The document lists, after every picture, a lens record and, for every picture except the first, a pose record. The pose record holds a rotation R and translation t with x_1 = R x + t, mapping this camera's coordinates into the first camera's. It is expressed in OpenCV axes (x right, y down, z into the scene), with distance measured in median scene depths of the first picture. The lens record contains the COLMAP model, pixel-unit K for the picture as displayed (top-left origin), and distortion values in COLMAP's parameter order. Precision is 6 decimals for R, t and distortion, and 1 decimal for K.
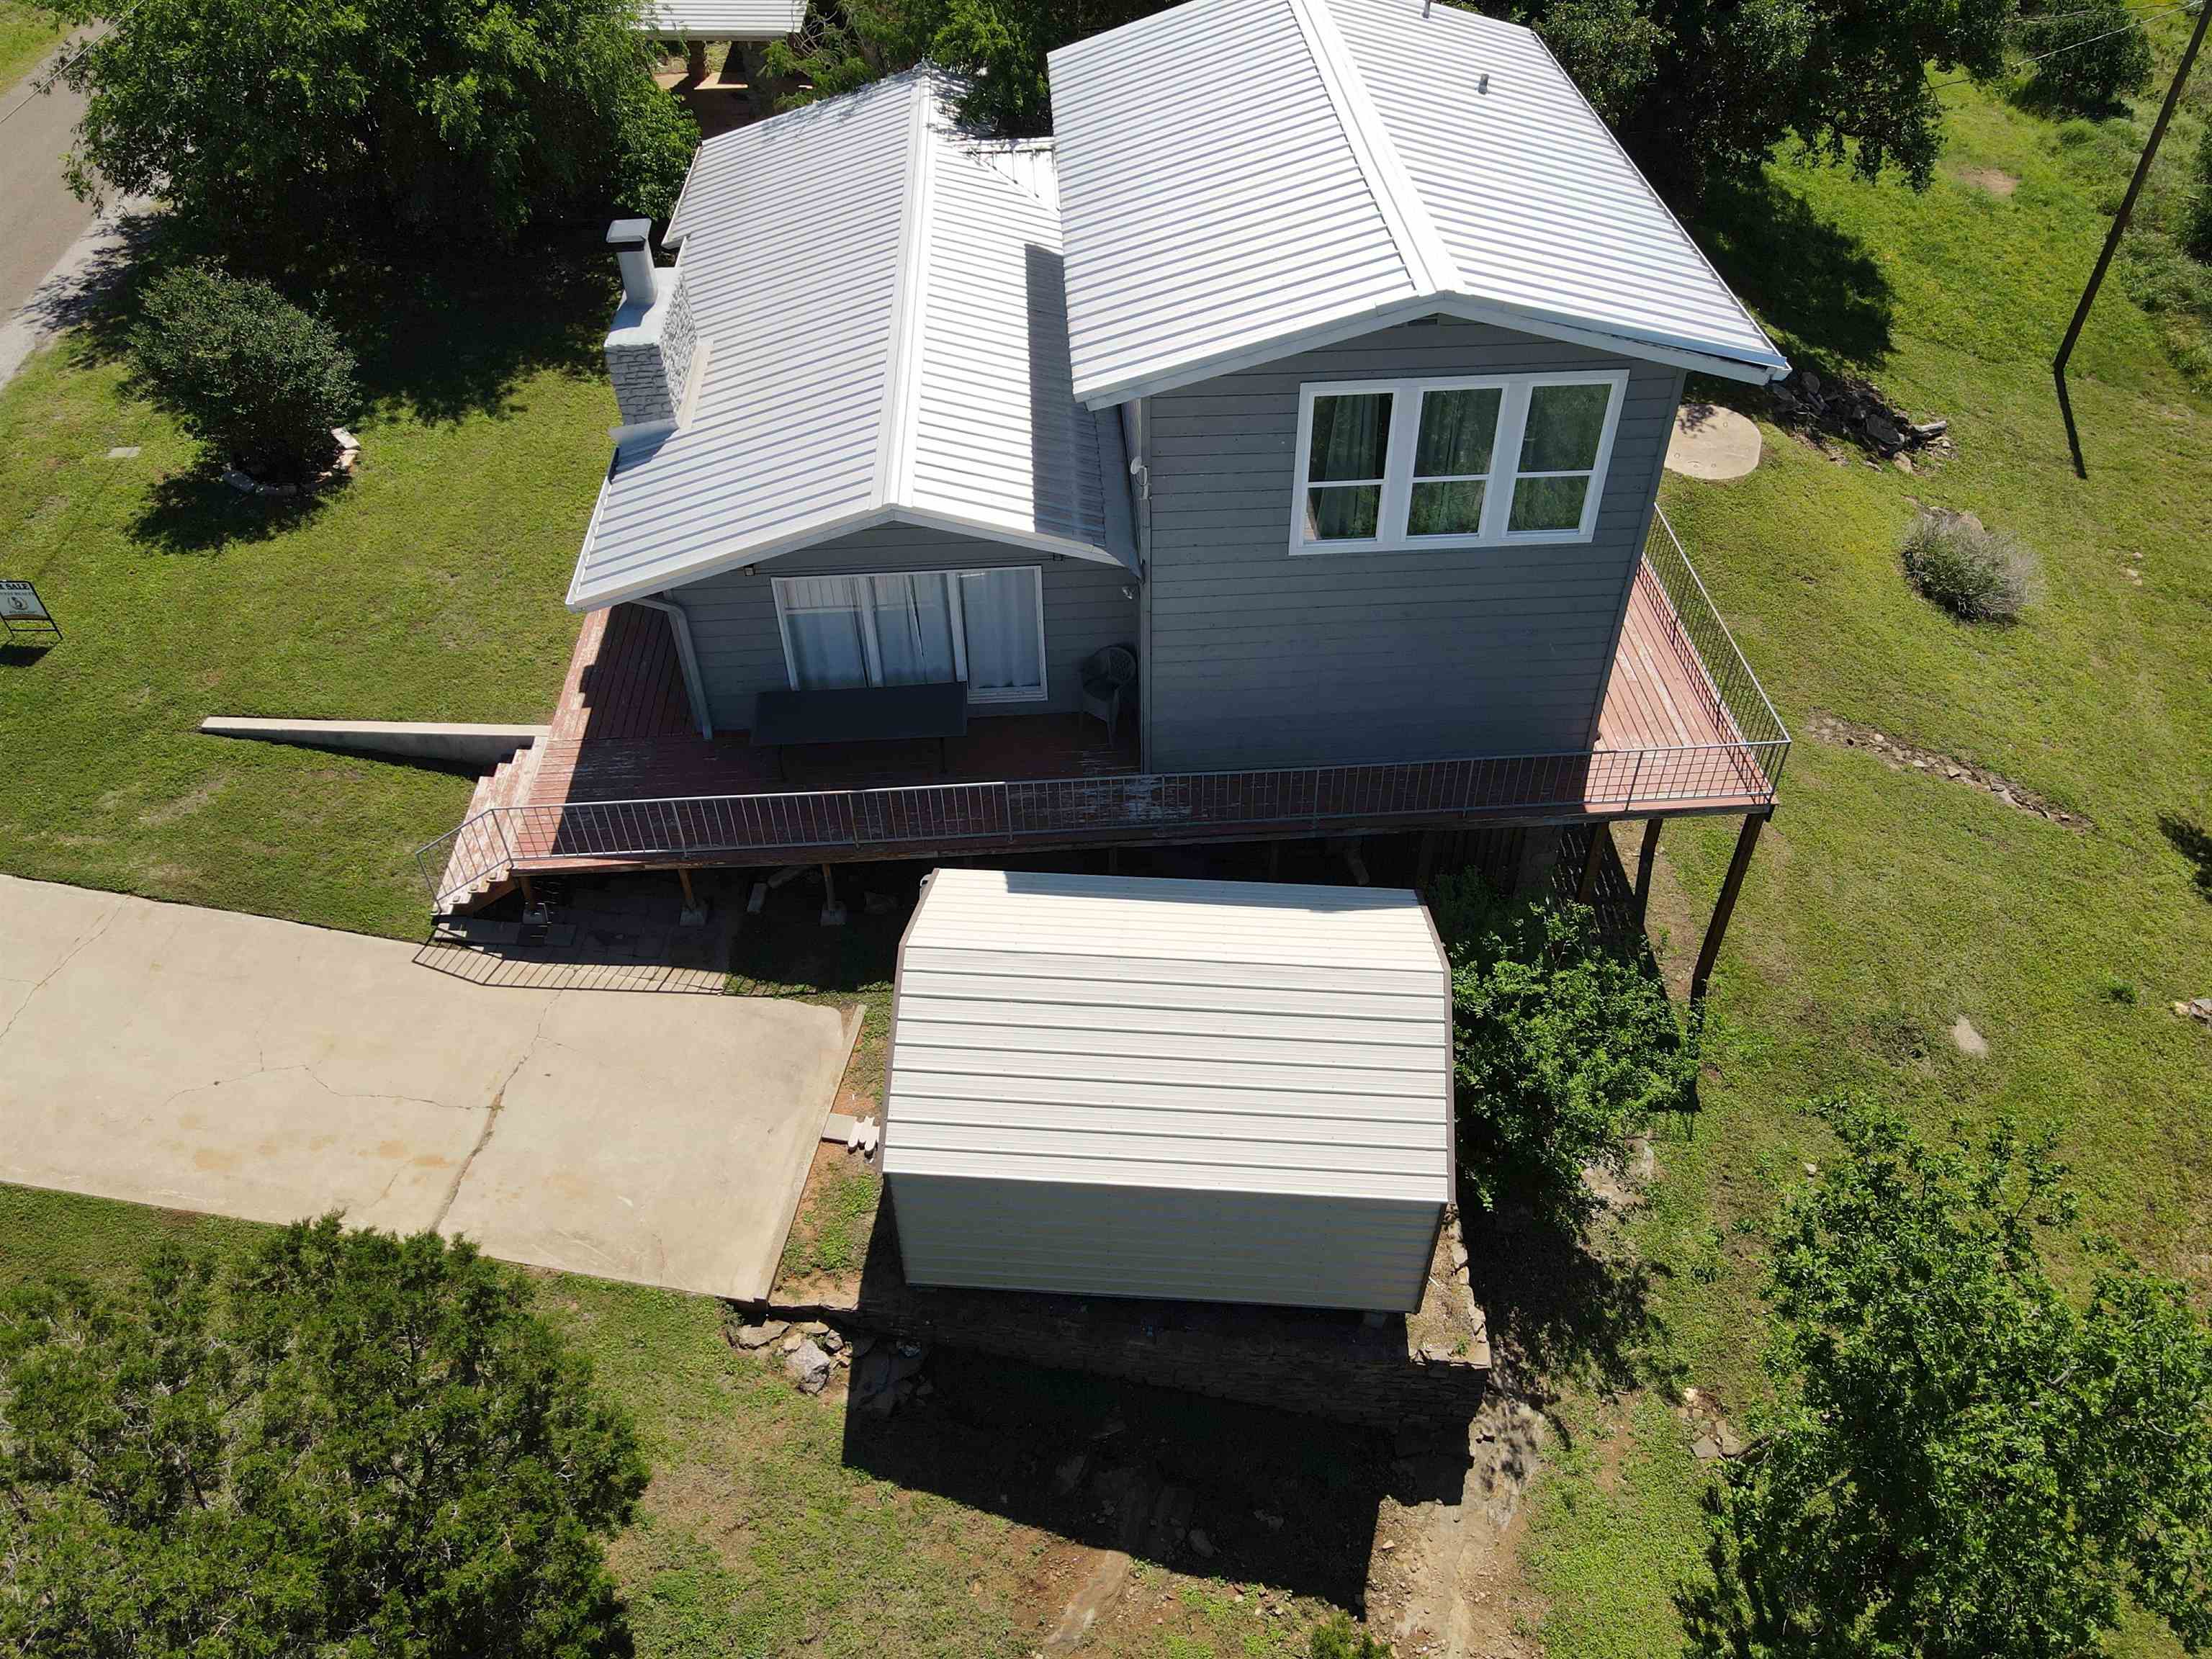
lens RADIAL K [[1615.7, 0, 1108.9], [0, 1615.7, 808.1], [0, 0, 1]] dist [0.004620, 0.020592]
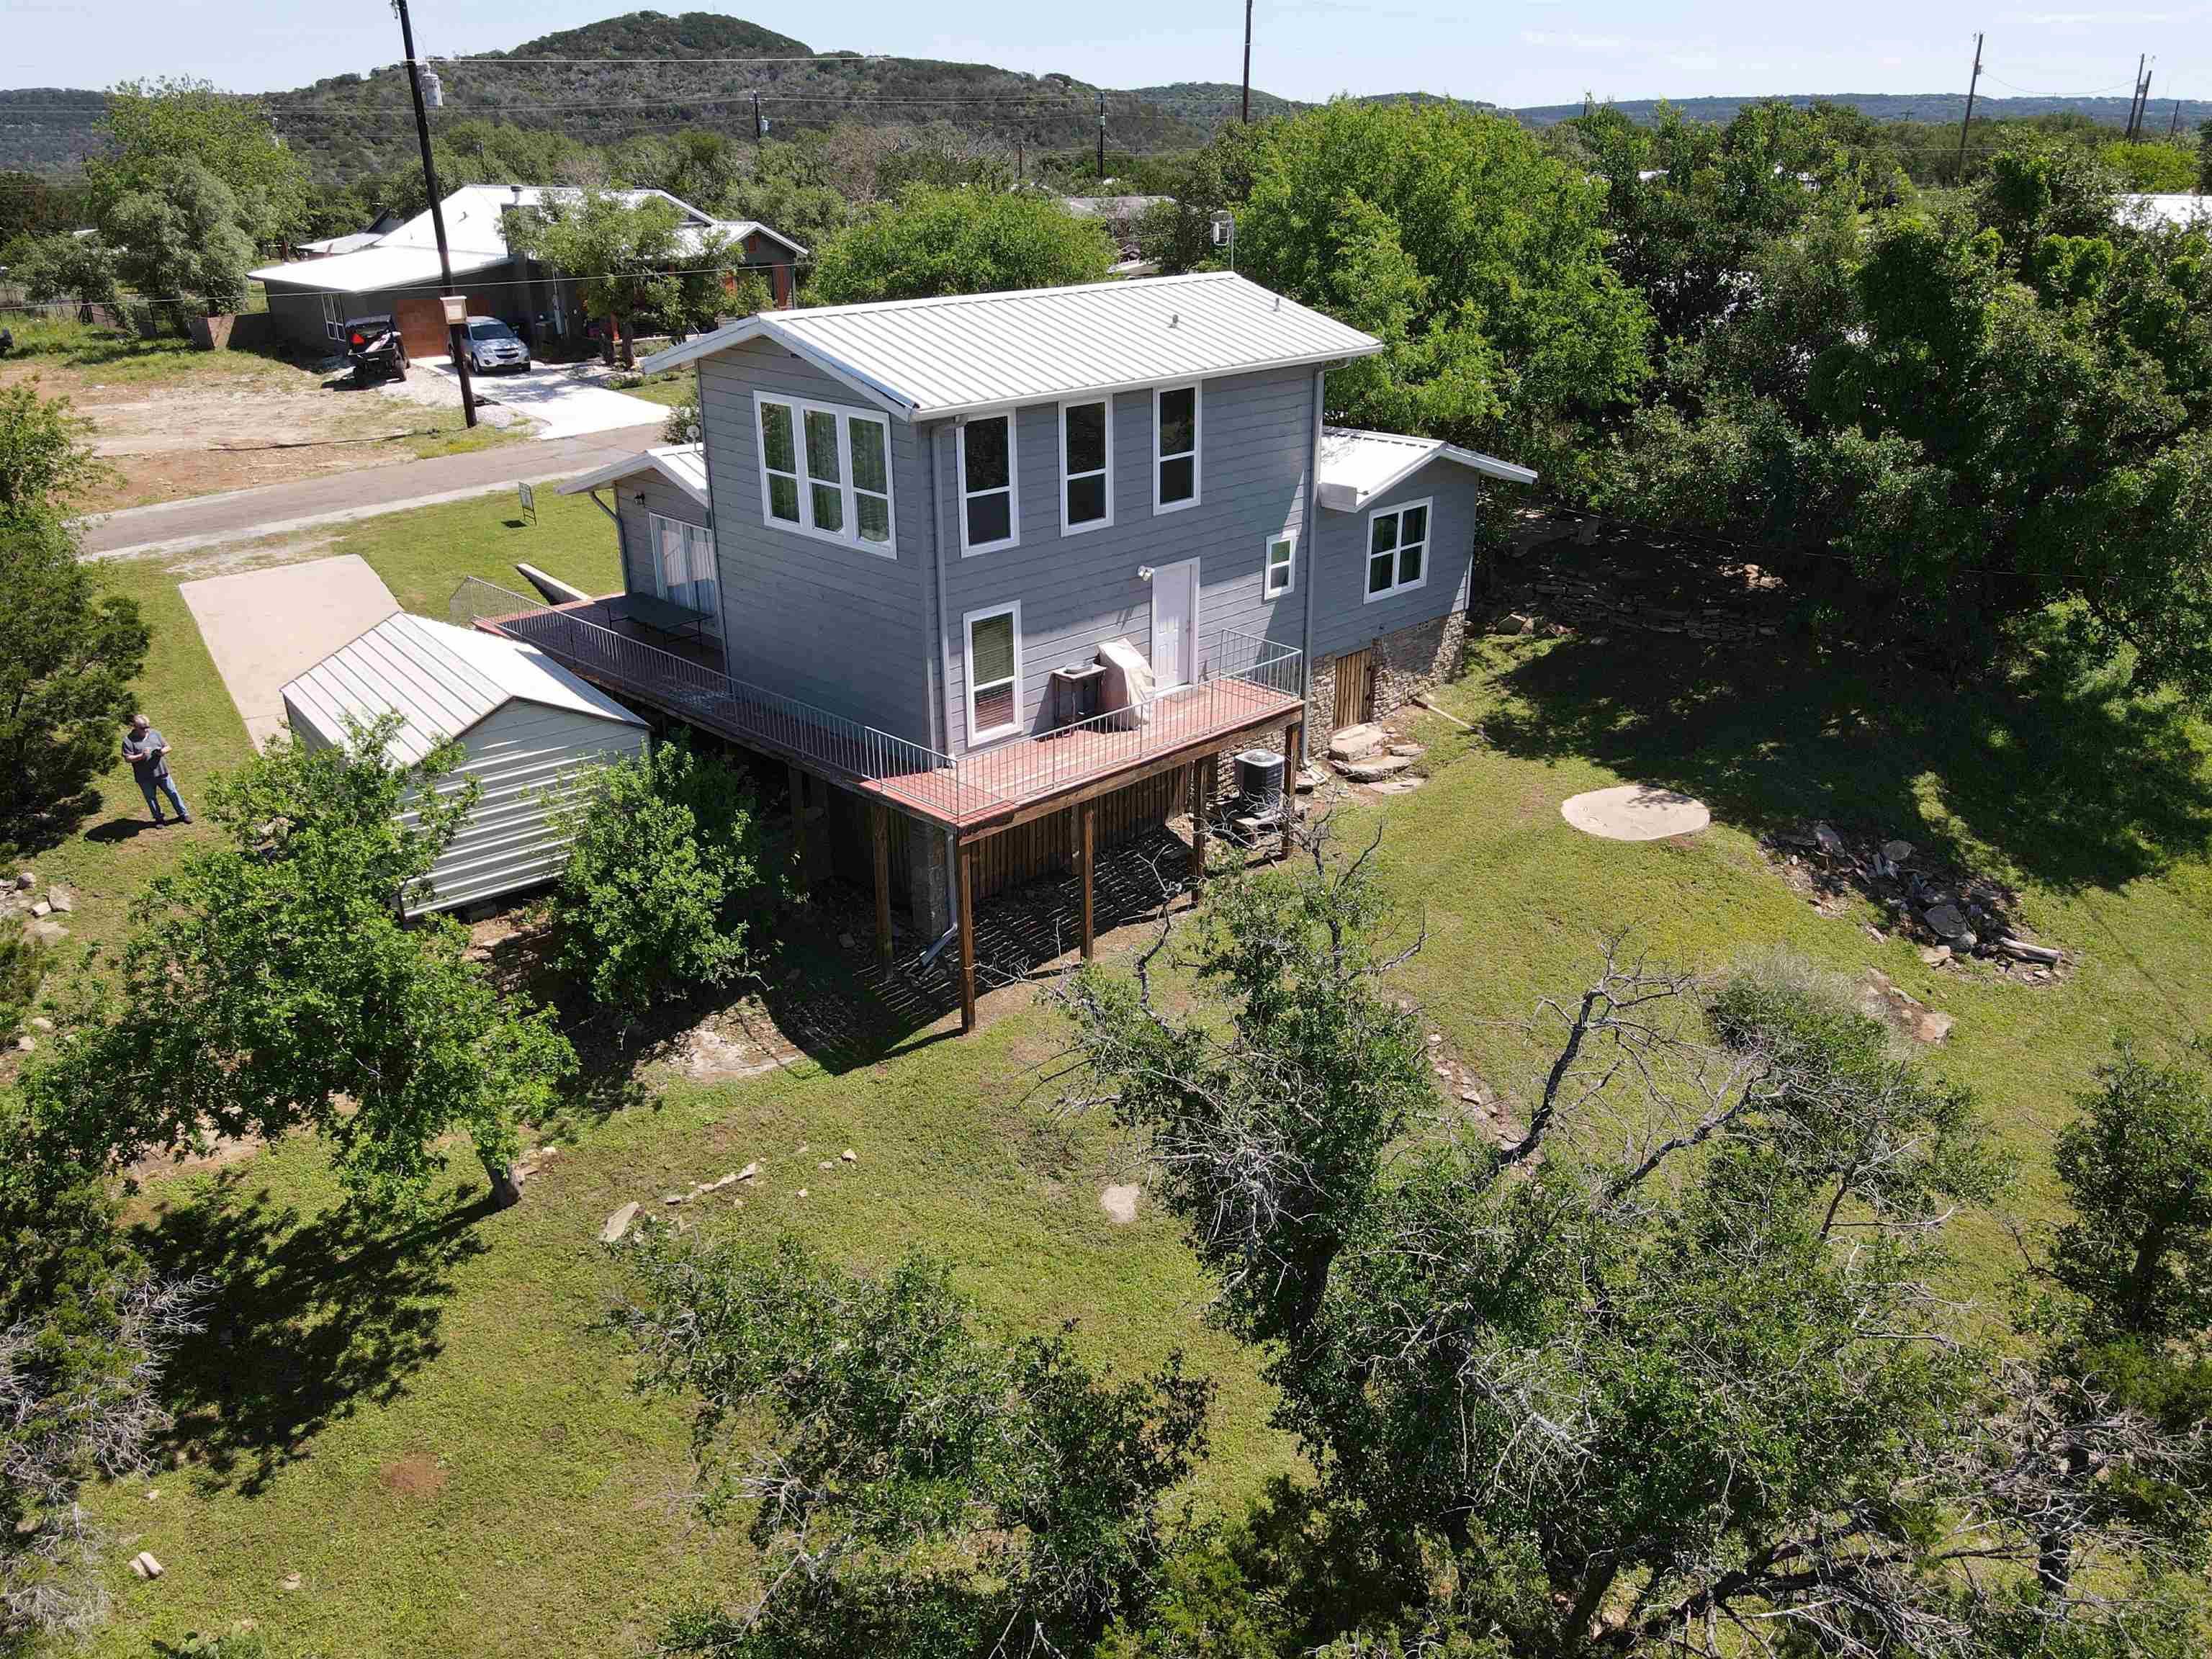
lens RADIAL K [[1615.7, 0, 1103.8], [0, 1615.7, 813.3], [0, 0, 1]] dist [0.004620, 0.020592]
pose [[0.662965, 0.297086, -0.687181, 1.377216], [-0.510463, 0.850818, -0.124644, 0.086997], [0.547636, 0.433414, 0.715714, 0.253021]]
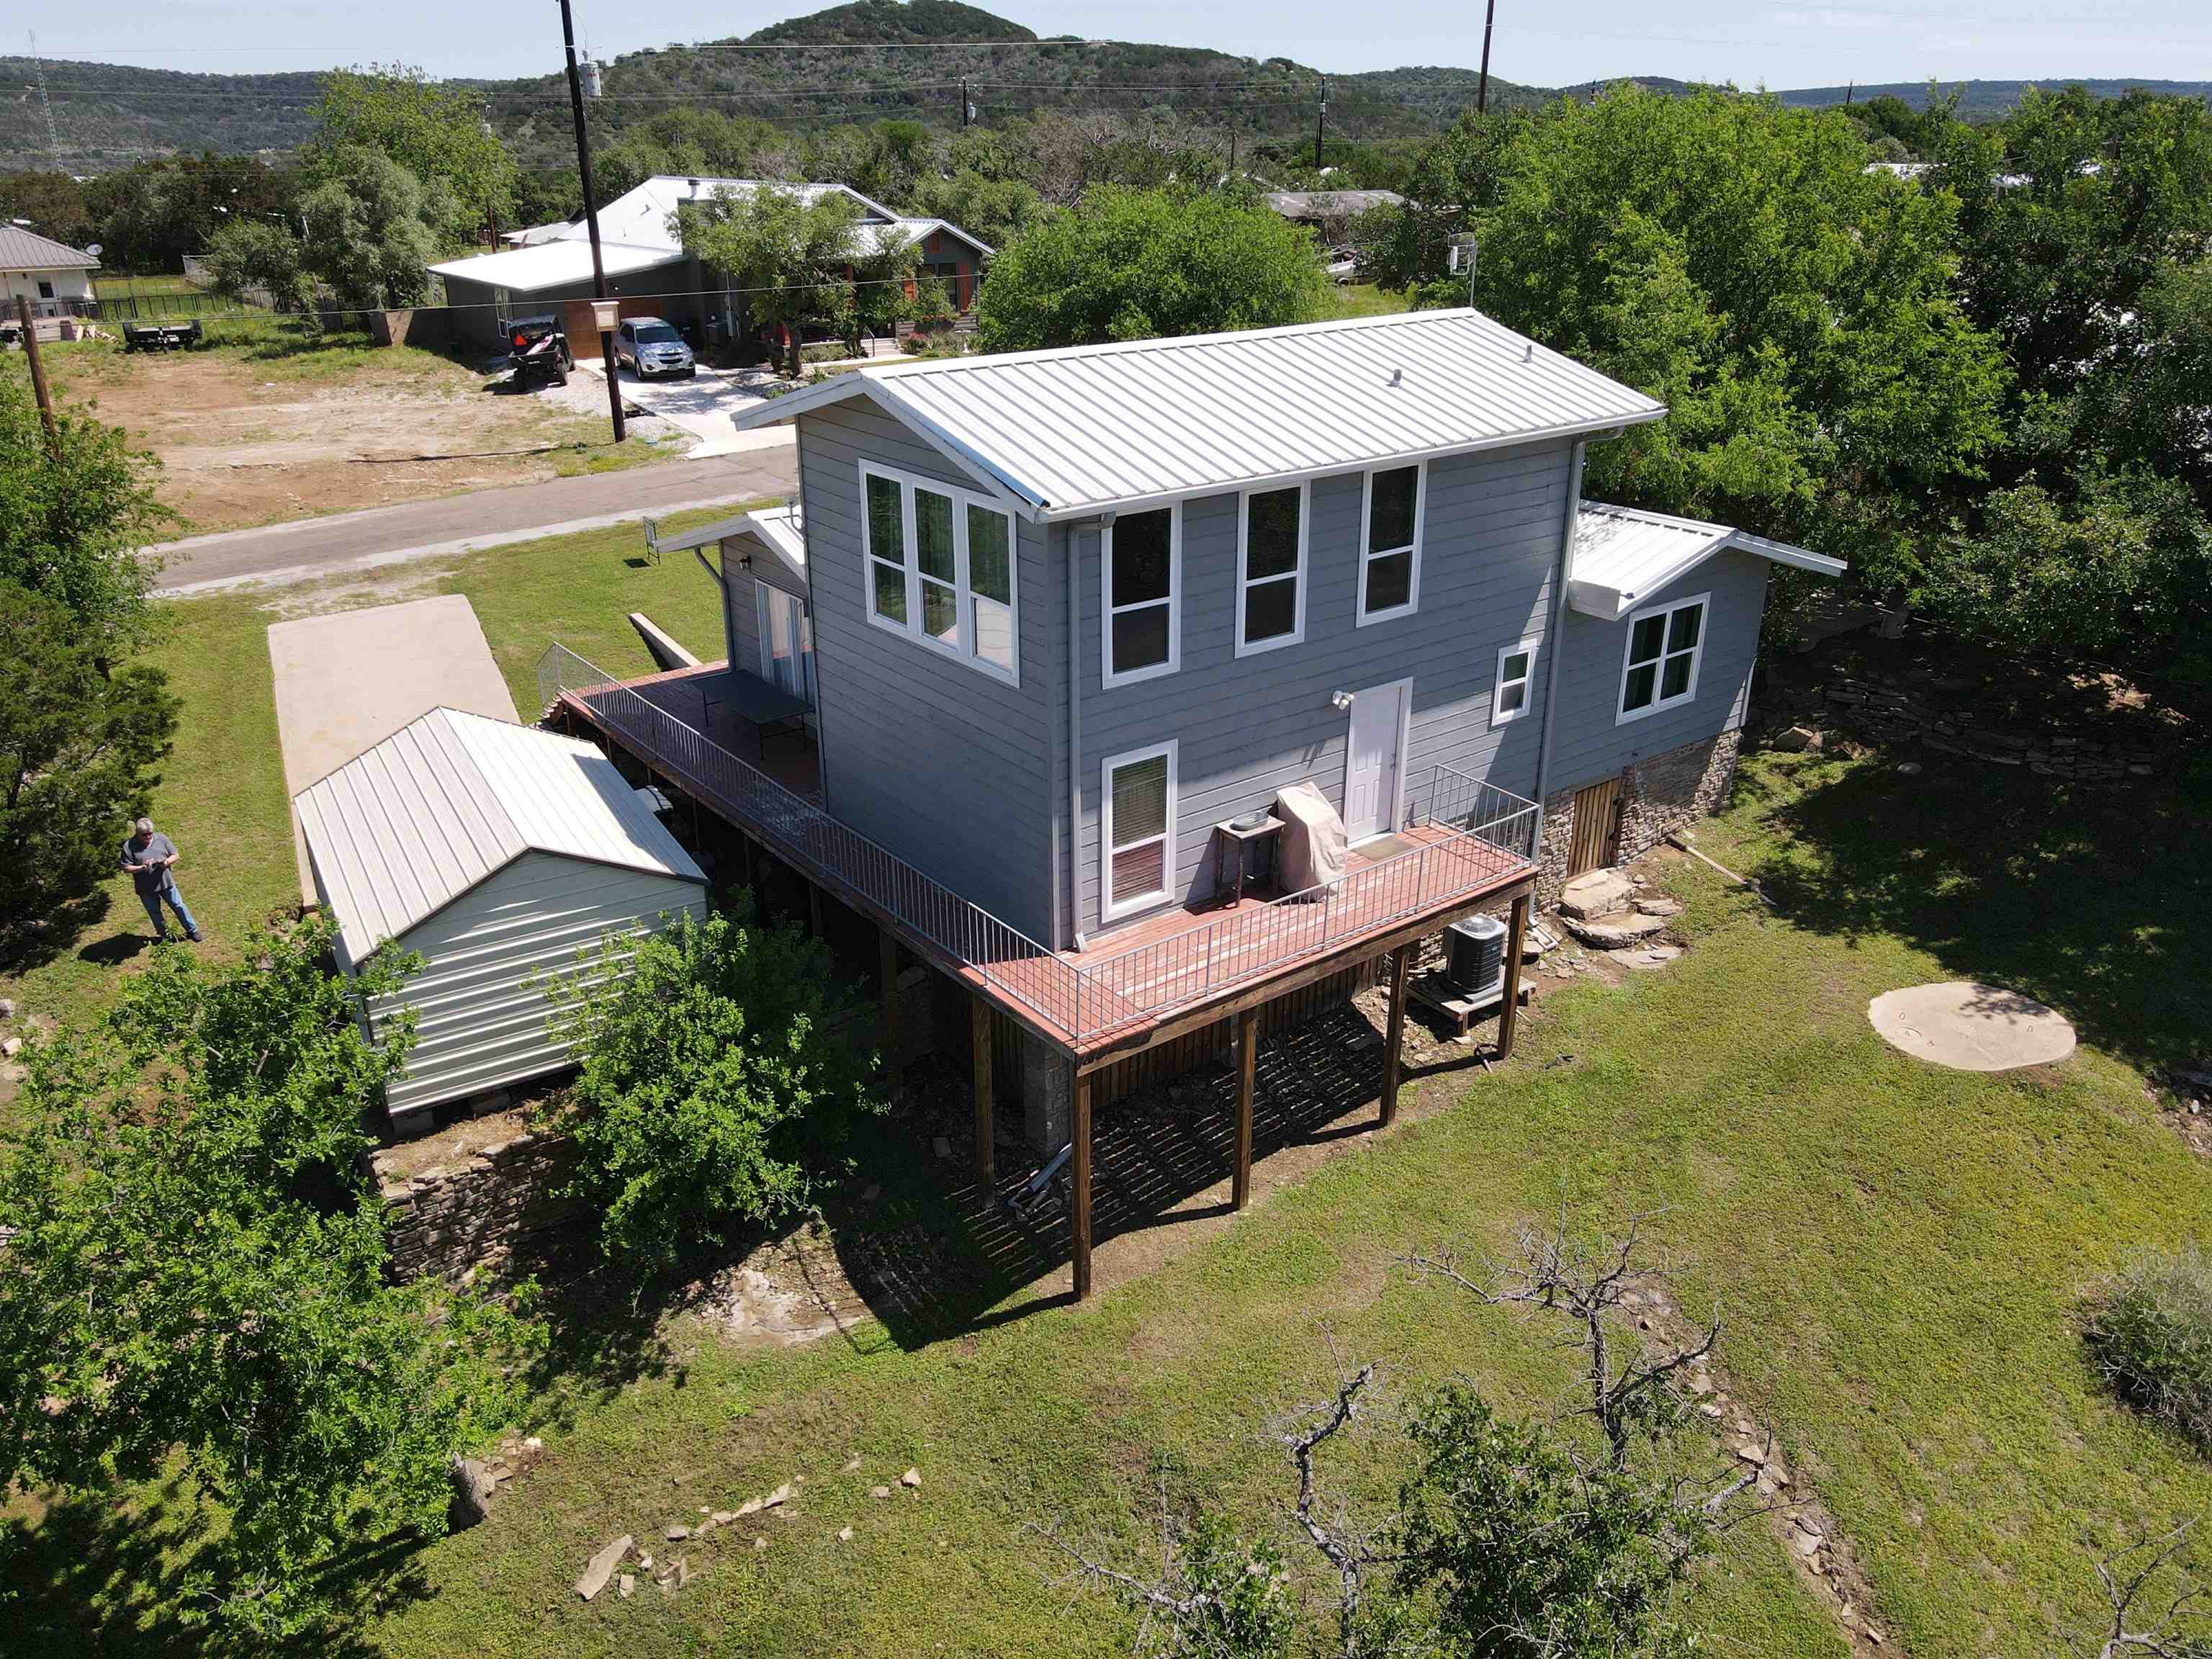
lens RADIAL K [[1615.7, 0, 1103.1], [0, 1615.7, 816.8], [0, 0, 1]] dist [0.004620, 0.020592]
pose [[0.564629, 0.335968, -0.753870, 1.127598], [-0.564243, 0.823741, -0.055497, -0.072750], [0.602349, 0.456702, 0.654675, 0.412554]]
